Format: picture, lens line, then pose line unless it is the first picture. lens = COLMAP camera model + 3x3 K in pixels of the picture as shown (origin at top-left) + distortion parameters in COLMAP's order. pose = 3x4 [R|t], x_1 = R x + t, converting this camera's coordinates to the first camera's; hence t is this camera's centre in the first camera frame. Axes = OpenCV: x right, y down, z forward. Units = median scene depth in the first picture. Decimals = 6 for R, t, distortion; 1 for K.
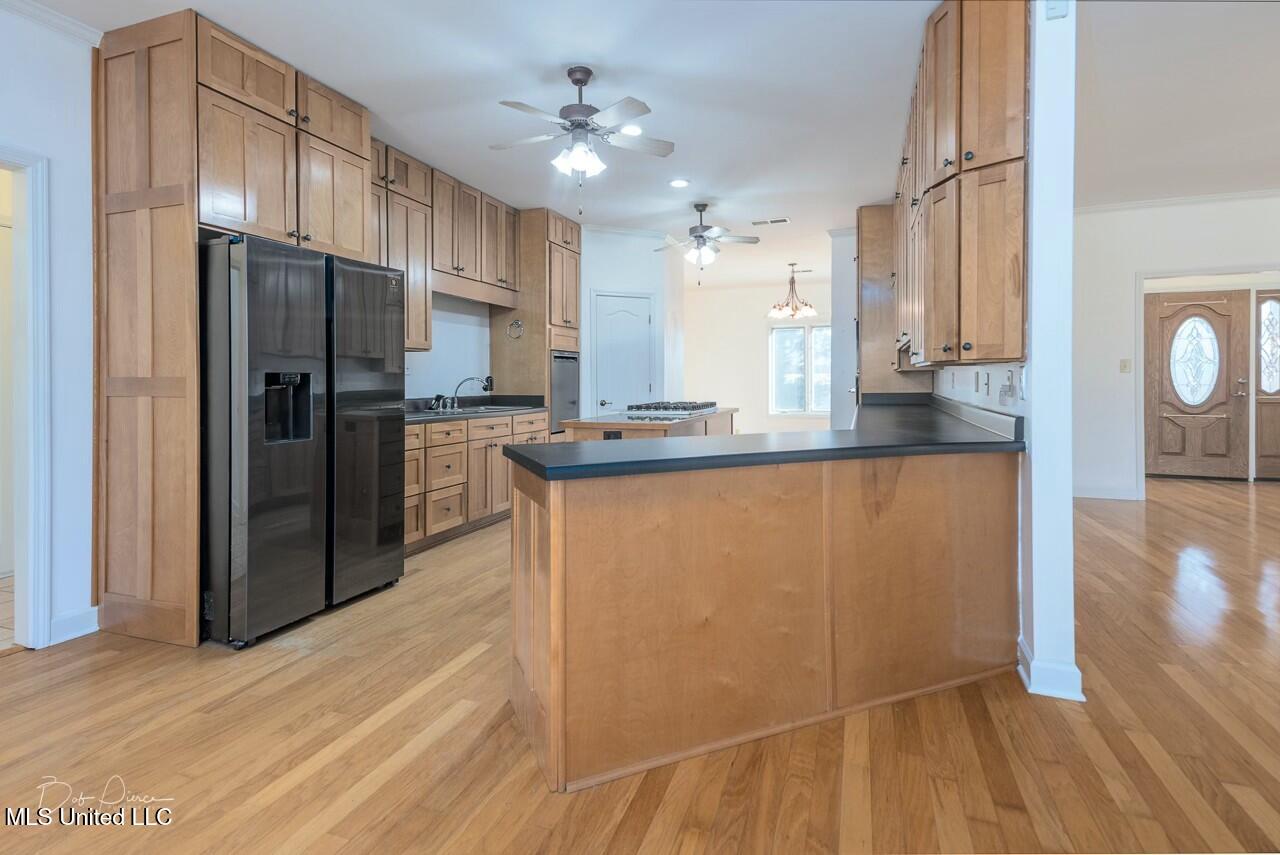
lens RADIAL K [[607.2, 0, 640.9], [0, 607.2, 380.0], [0, 0, 1]] dist [0.046967, -0.018011]
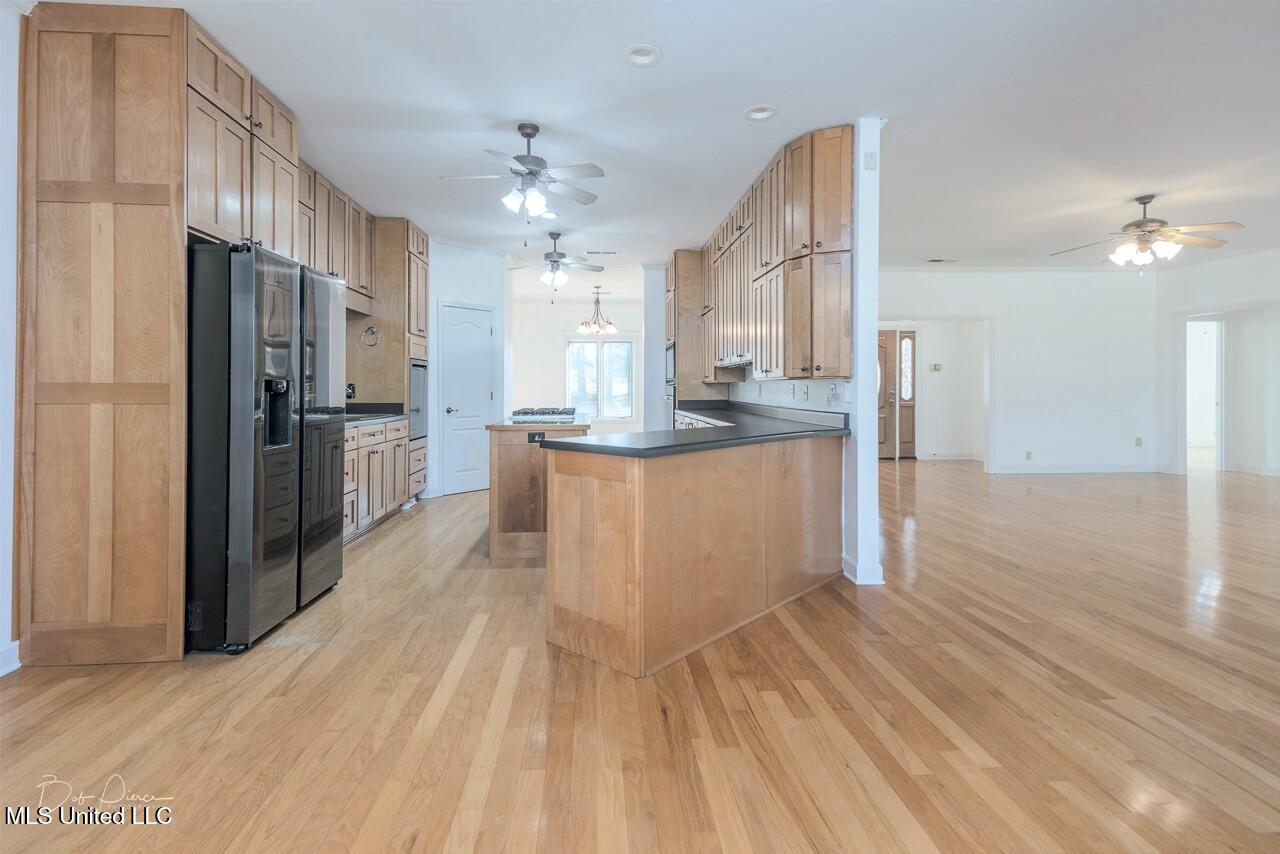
lens RADIAL K [[607.2, 0, 640.9], [0, 607.2, 379.5], [0, 0, 1]] dist [0.046967, -0.018011]
pose [[0.911320, 0.012061, 0.411521, -0.439753], [-0.005657, 0.999843, -0.016776, 0.001885], [-0.411659, 0.012961, 0.911246, -0.180710]]
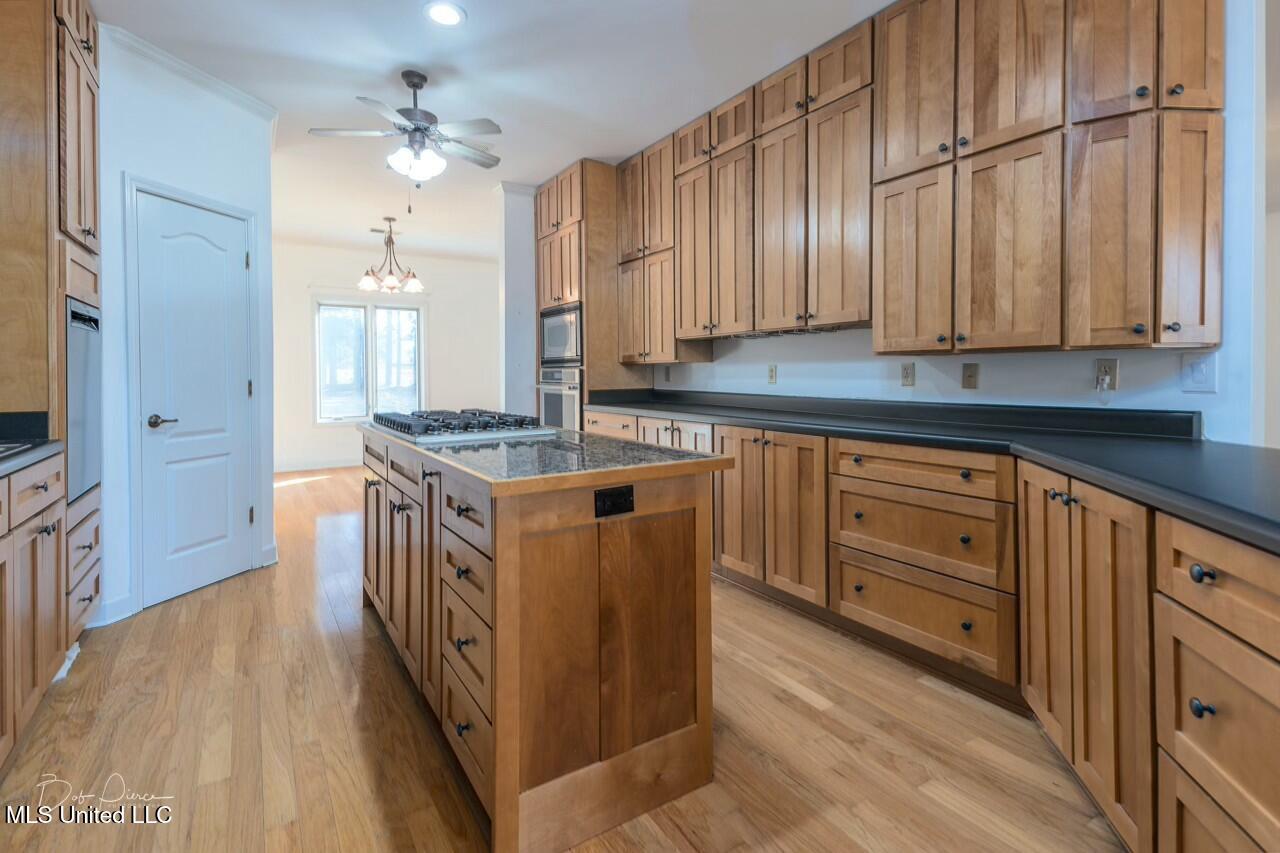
lens RADIAL K [[617.2, 0, 642.3], [0, 617.2, 376.9], [0, 0, 1]] dist [0.048194, -0.020068]
pose [[0.621793, -0.000176, 0.783182, -0.483184], [0.000990, 0.999999, -0.000560, 0.007798], [-0.783181, 0.001123, 0.621793, 0.911635]]
